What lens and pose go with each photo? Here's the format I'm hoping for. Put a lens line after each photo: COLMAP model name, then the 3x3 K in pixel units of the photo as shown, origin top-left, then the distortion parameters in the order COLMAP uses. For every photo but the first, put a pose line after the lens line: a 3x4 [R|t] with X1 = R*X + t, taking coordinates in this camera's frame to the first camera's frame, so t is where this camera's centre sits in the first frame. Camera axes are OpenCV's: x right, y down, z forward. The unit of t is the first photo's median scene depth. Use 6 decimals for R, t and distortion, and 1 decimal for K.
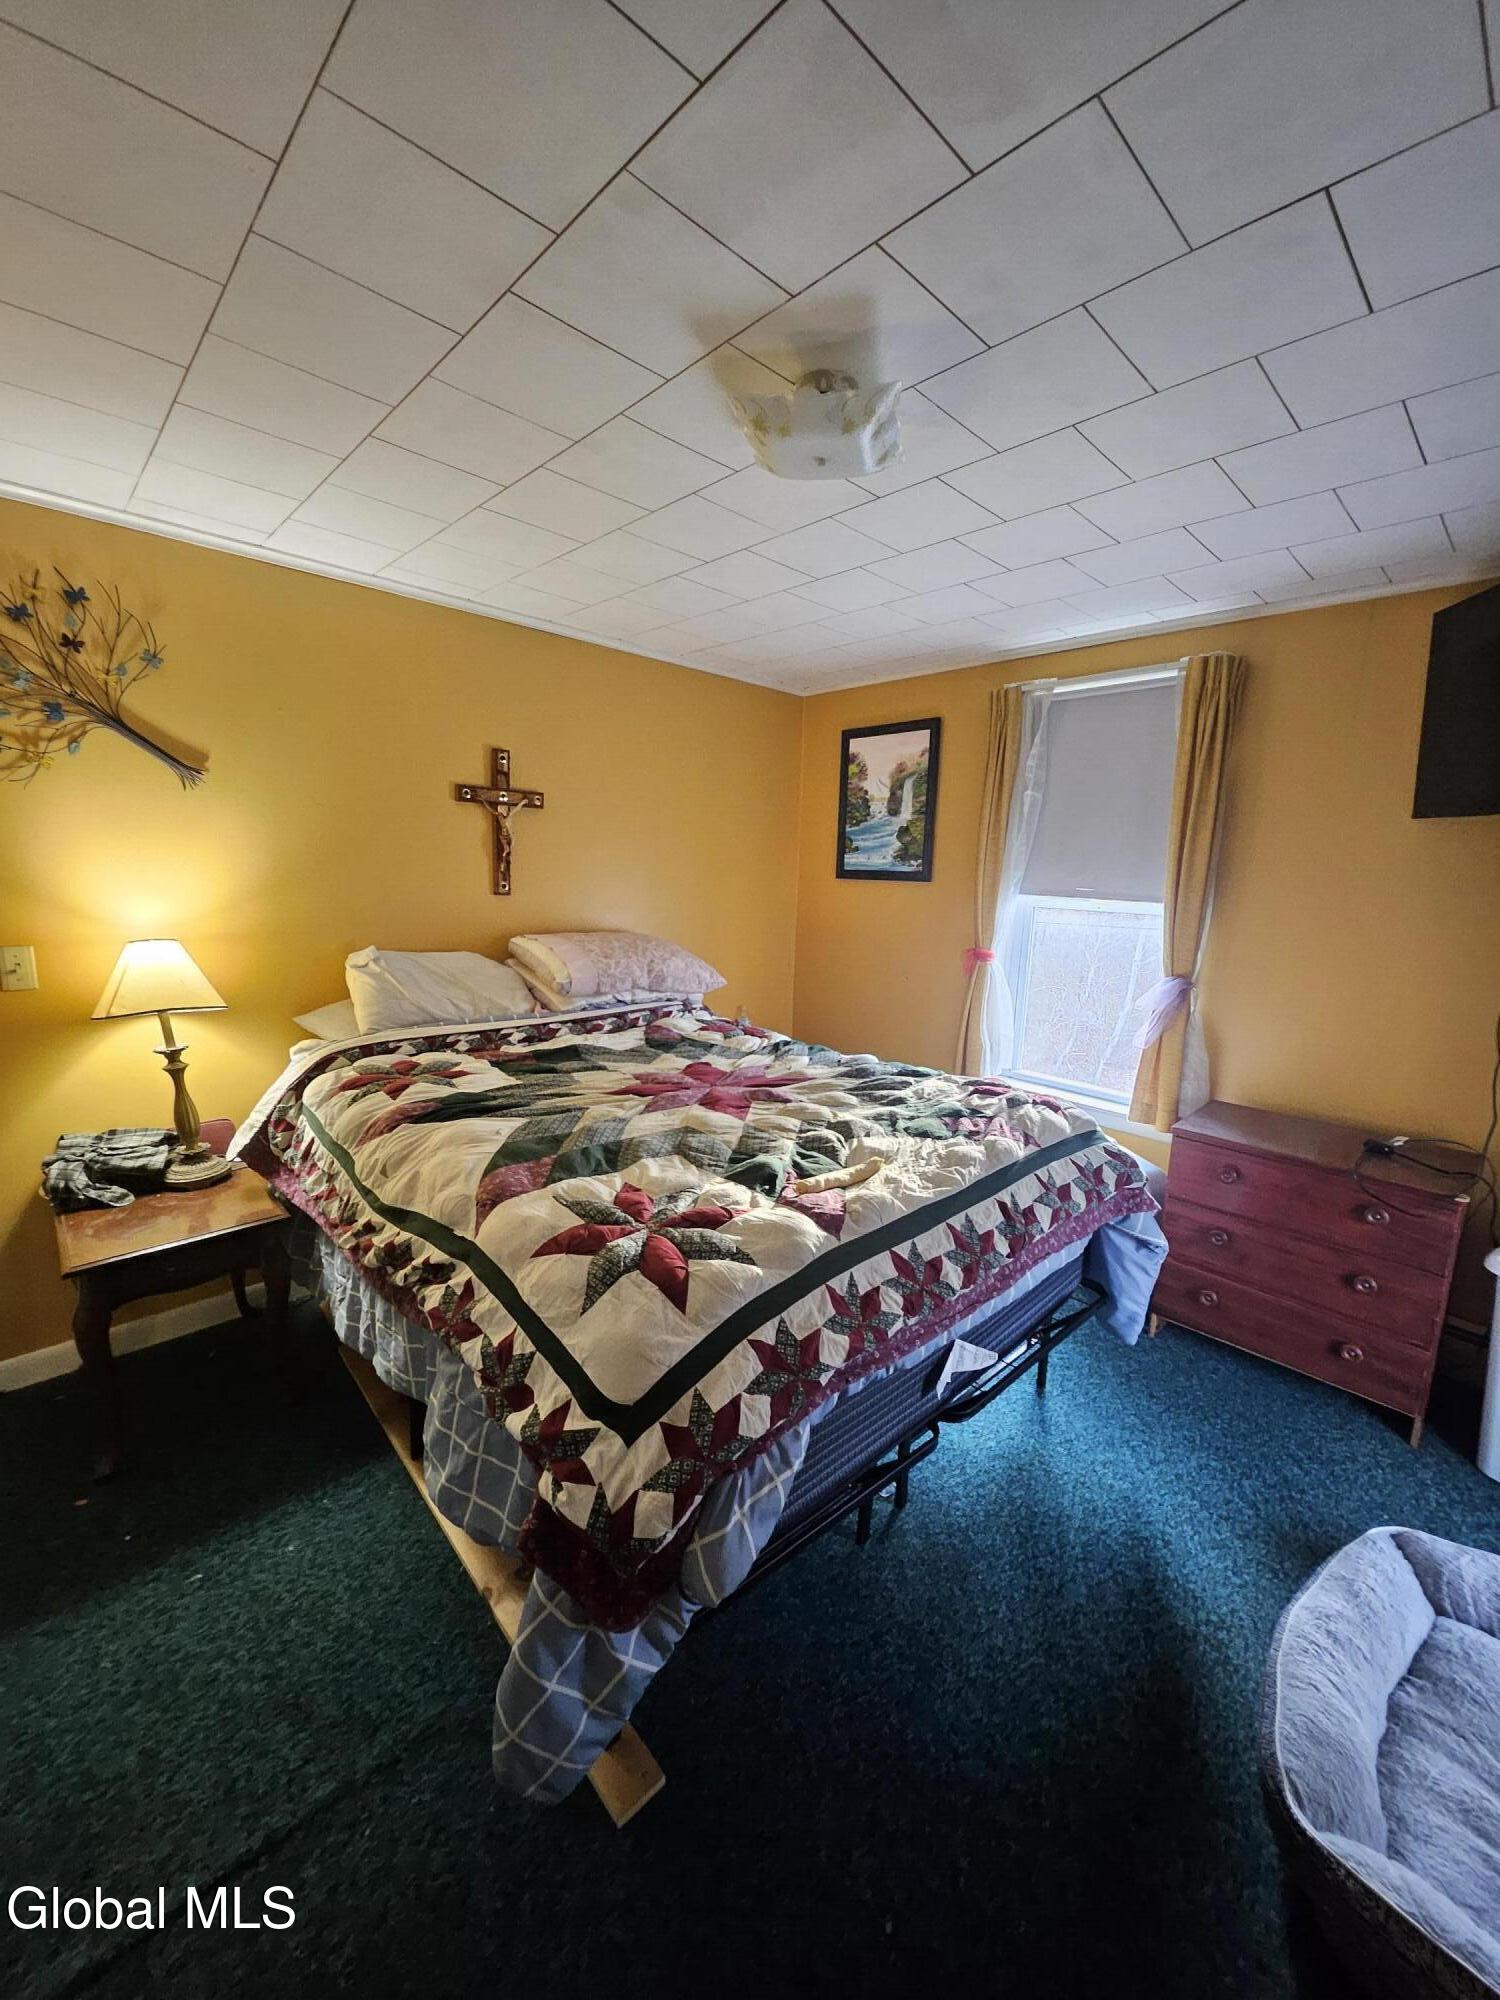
lens RADIAL K [[771.2, 0, 758.7], [0, 771.2, 998.5], [0, 0, 1]] dist [0.001080, 0.000748]
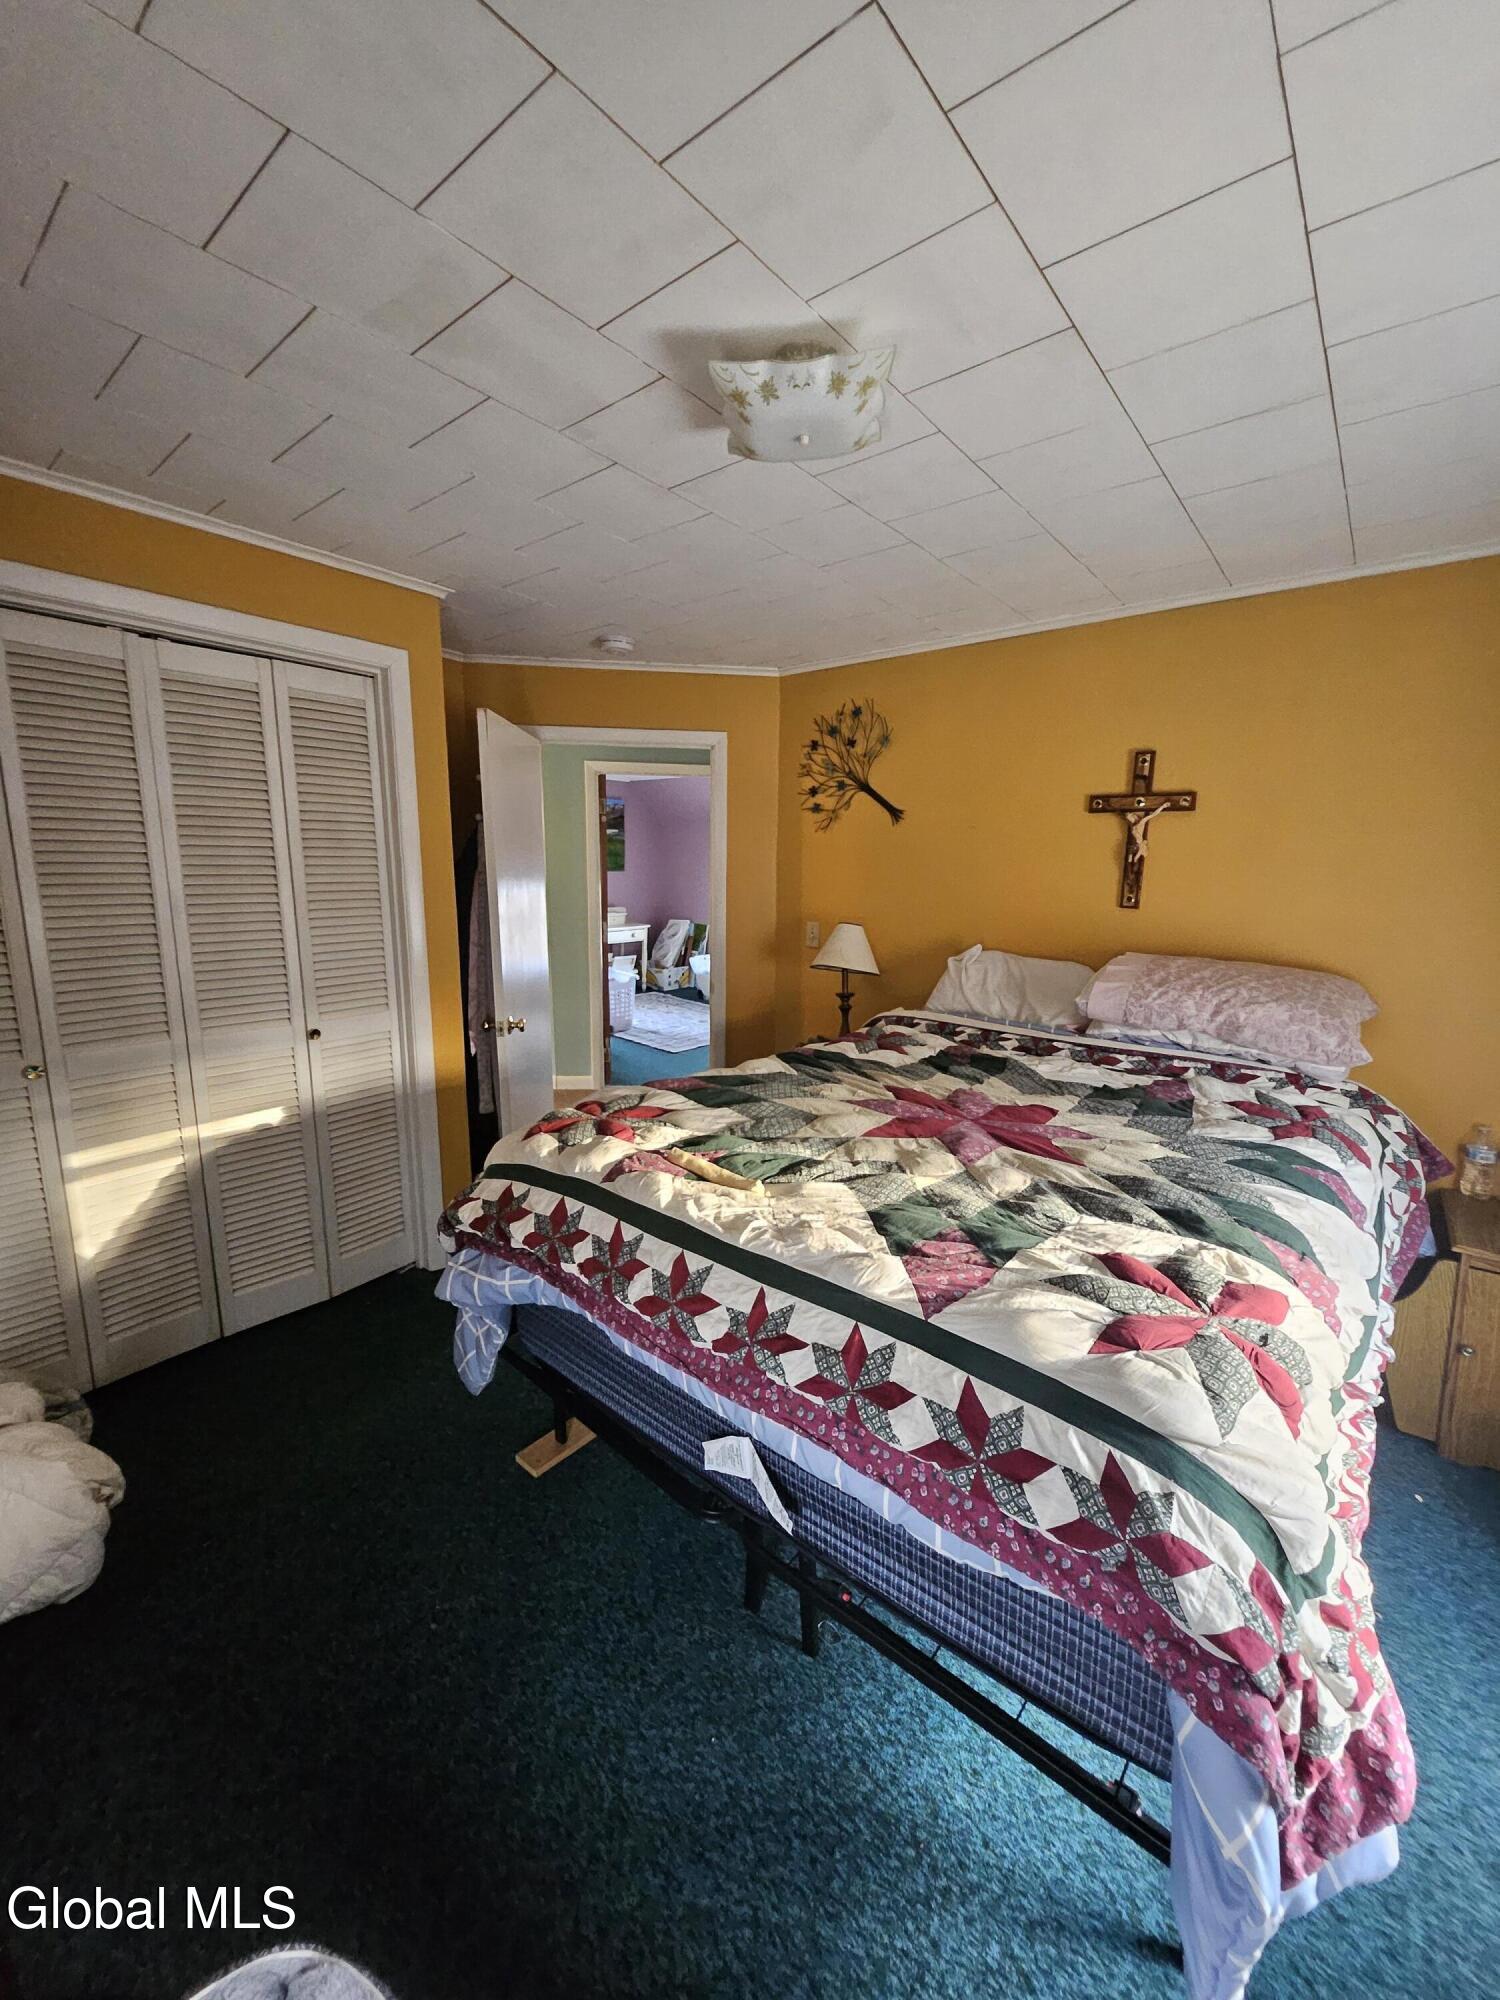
lens RADIAL K [[771.2, 0, 761.9], [0, 771.2, 996.7], [0, 0, 1]] dist [0.001080, 0.000748]
pose [[0.137585, 0.141323, -0.980356, 0.791867], [-0.179364, 0.976960, 0.115661, -0.086217], [0.974115, 0.159927, 0.159763, 0.649912]]
